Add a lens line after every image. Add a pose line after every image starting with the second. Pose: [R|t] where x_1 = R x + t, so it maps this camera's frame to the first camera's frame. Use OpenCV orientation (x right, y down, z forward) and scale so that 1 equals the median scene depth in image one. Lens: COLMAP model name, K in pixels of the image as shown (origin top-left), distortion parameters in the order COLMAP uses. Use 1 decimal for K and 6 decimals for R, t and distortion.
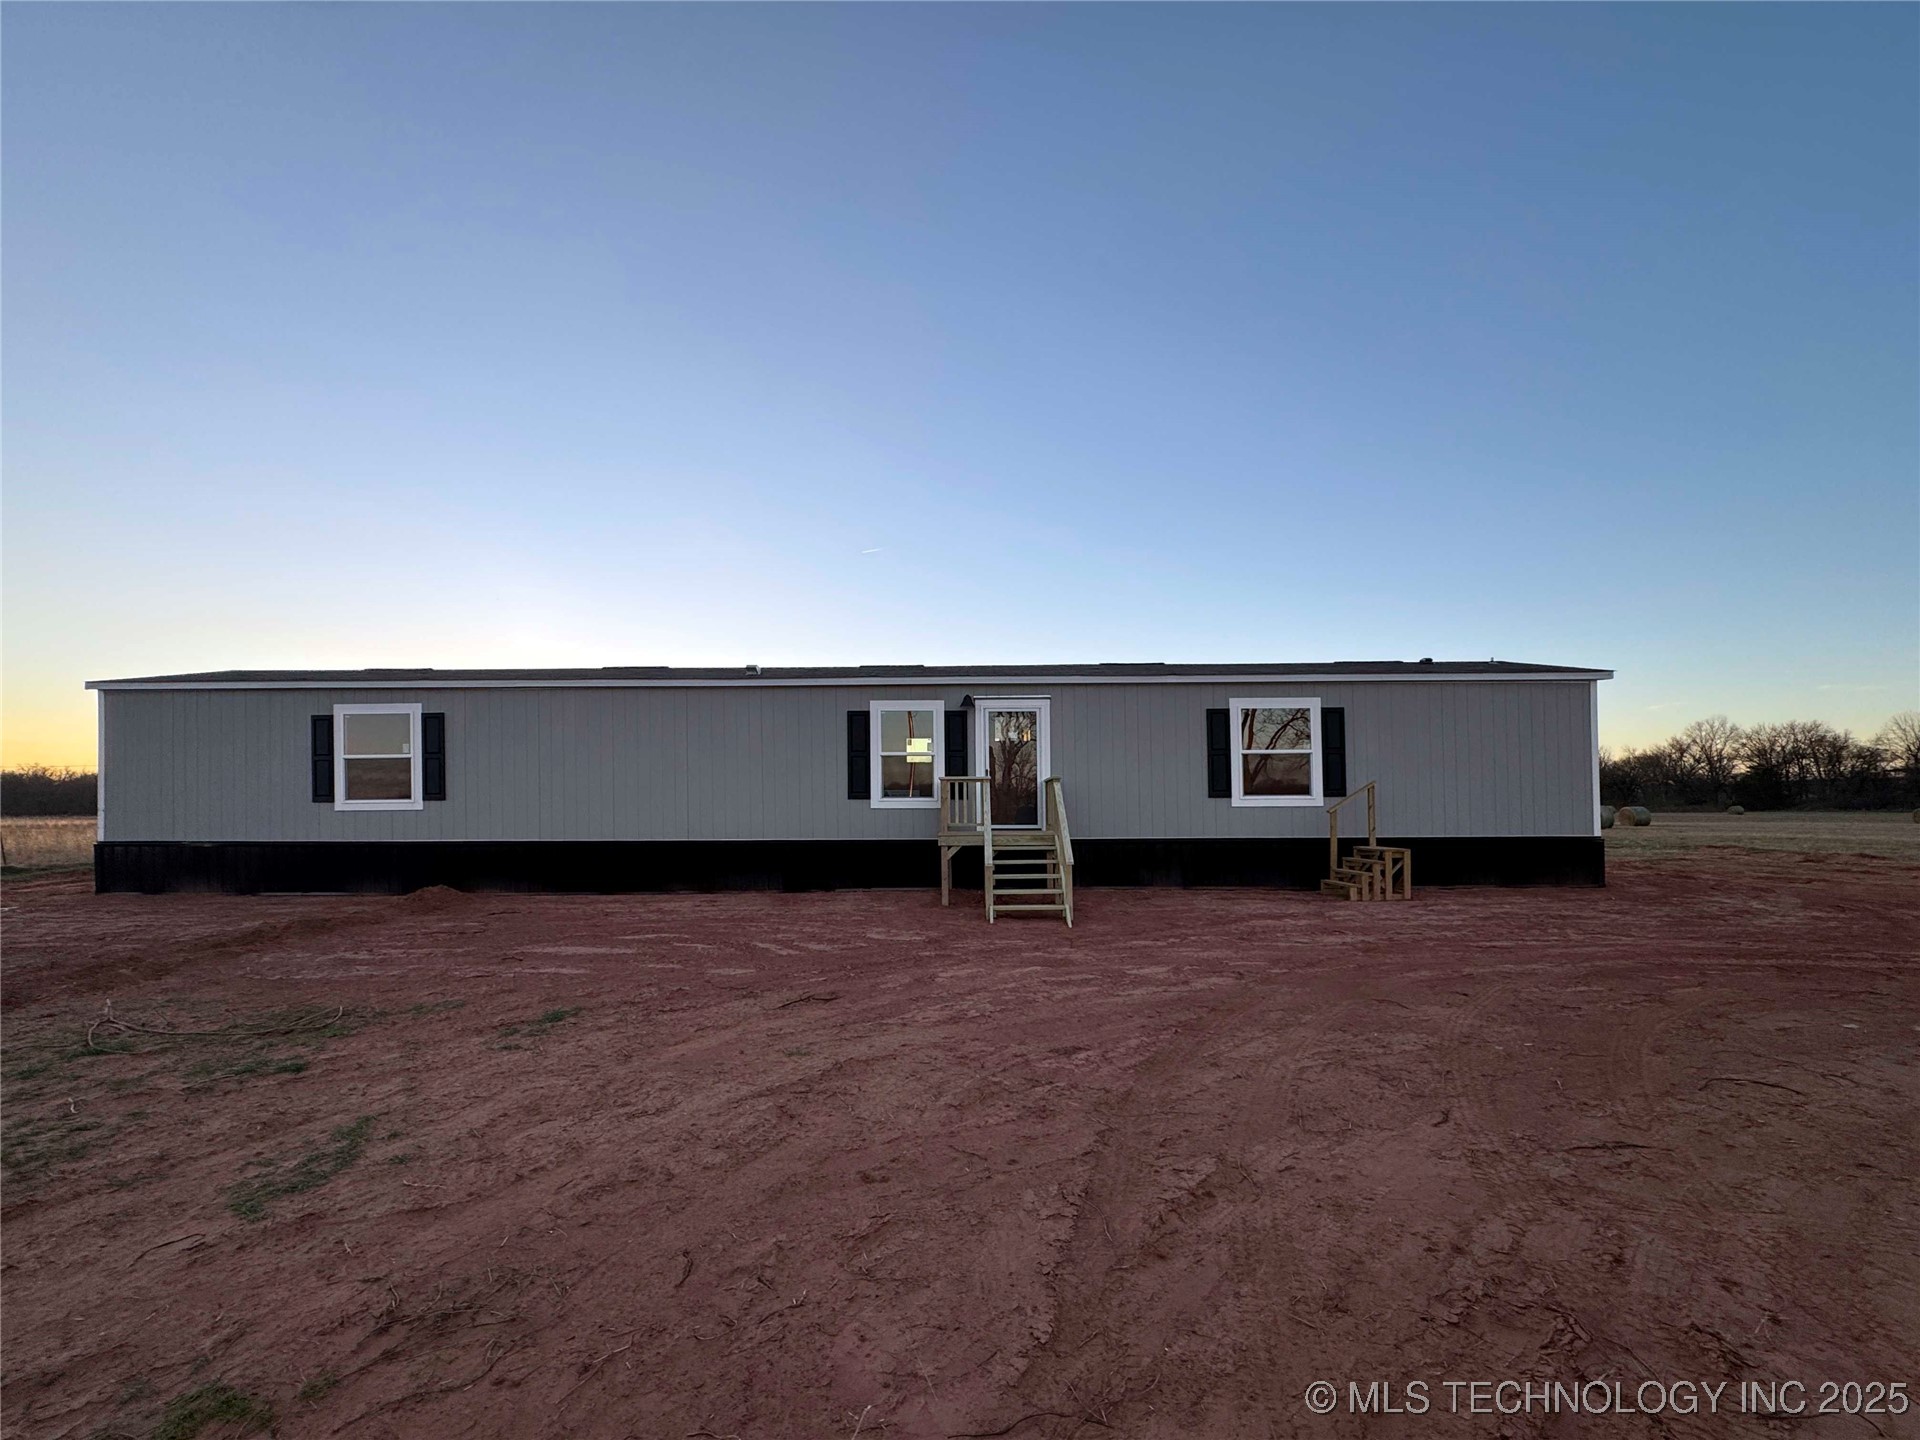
lens RADIAL K [[781.8, 0, 960.0], [0, 781.8, 720.0], [0, 0, 1]] dist [-0.001383, -0.000402]
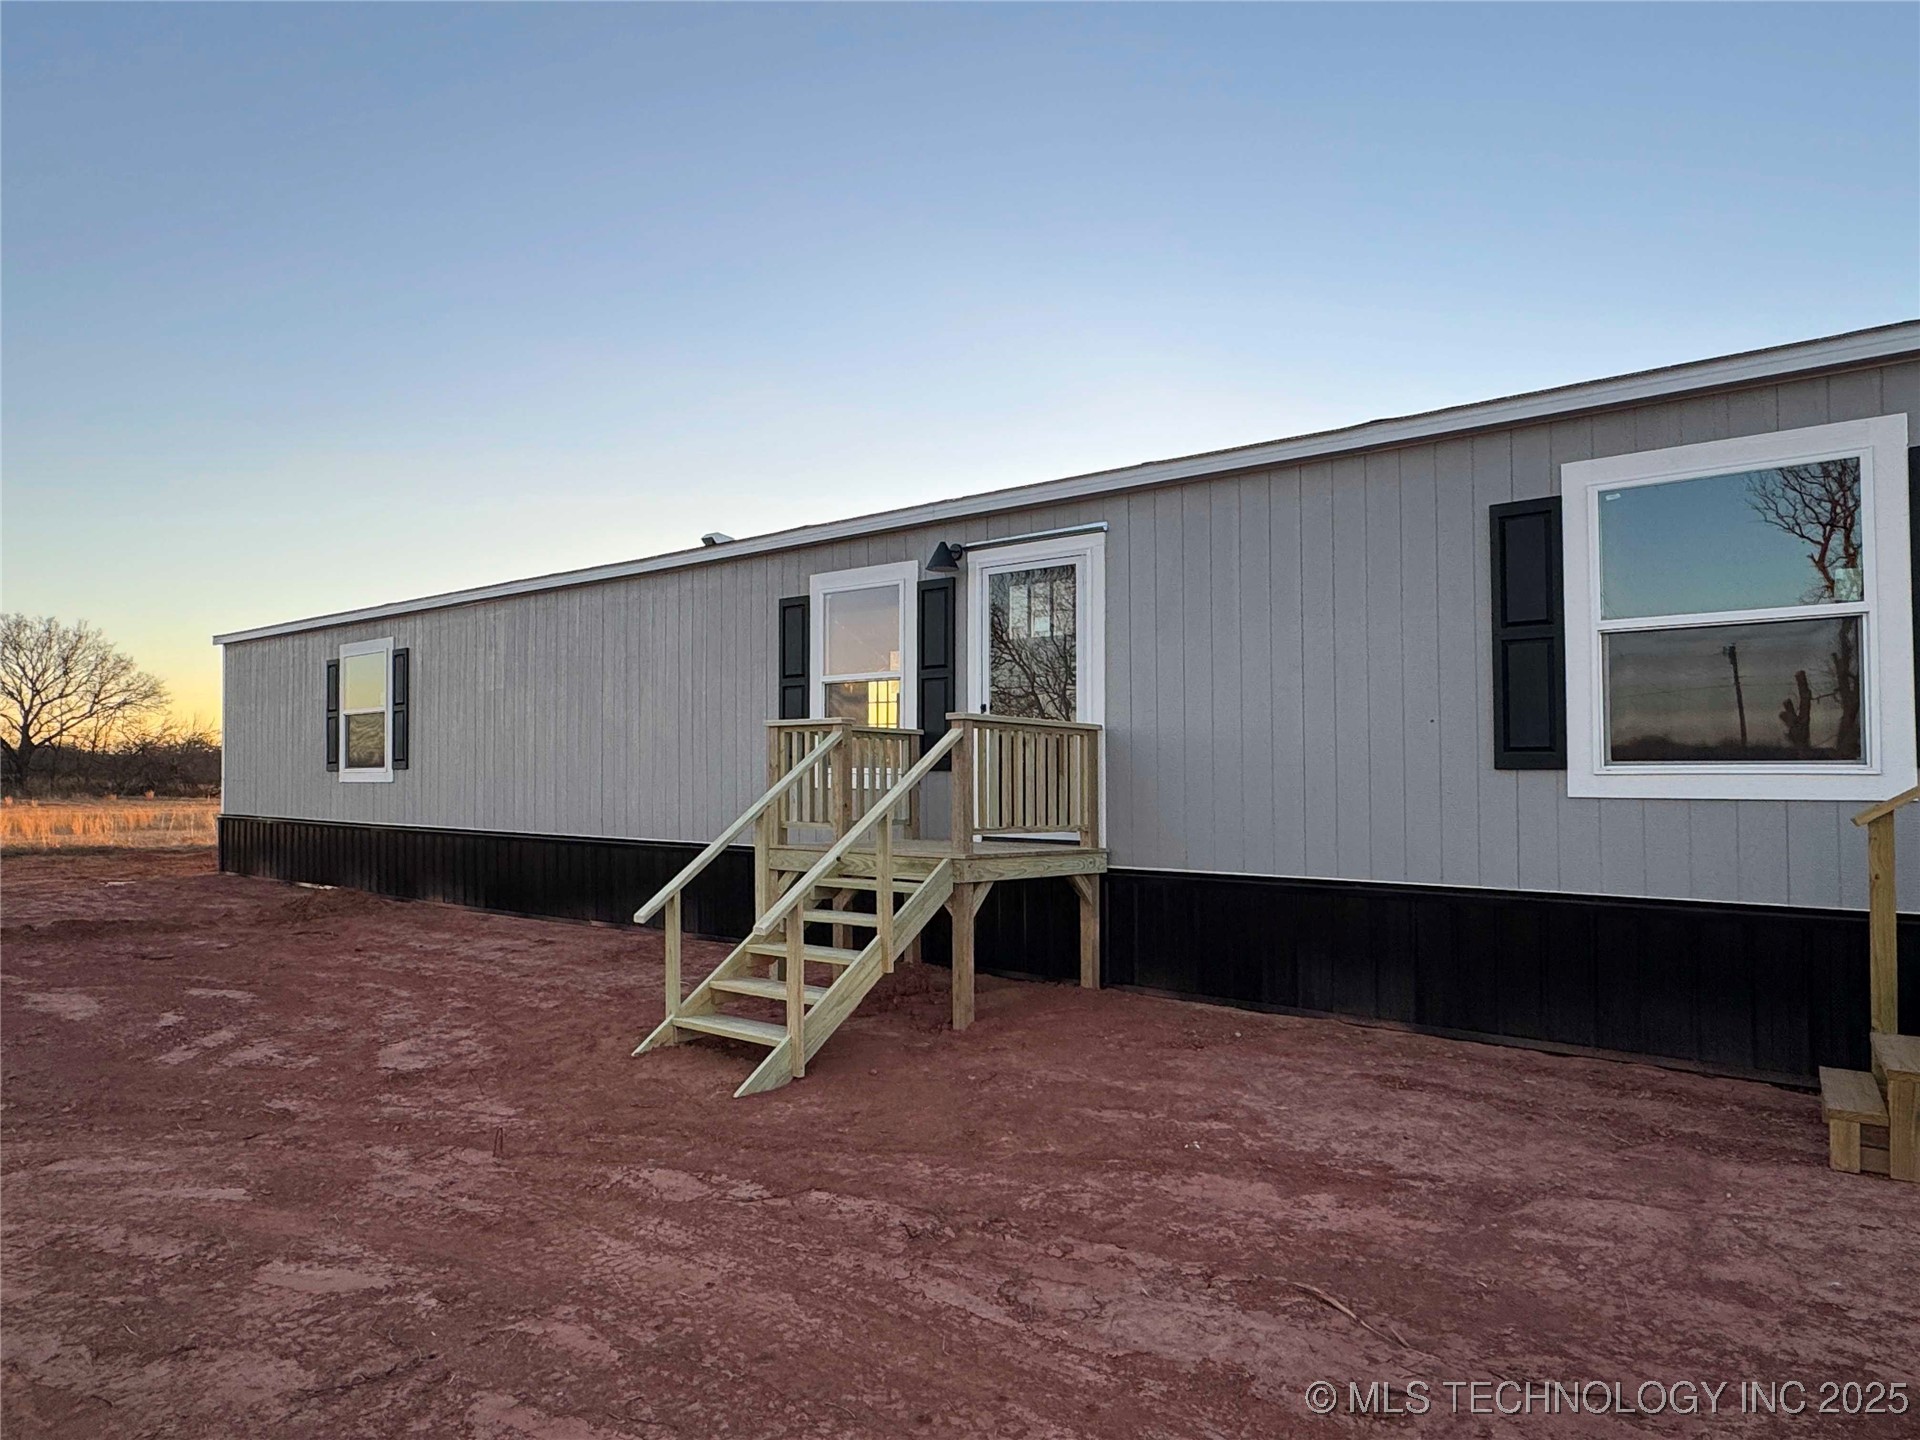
lens RADIAL K [[1235.2, 0, 960.0], [0, 1235.2, 720.0], [0, 0, 1]] dist [-0.017688, 0.001091]
pose [[0.790923, -0.021011, -0.611555, 0.451199], [0.056490, 0.997650, 0.038783, 0.043975], [0.609302, -0.065221, 0.790251, 0.438931]]
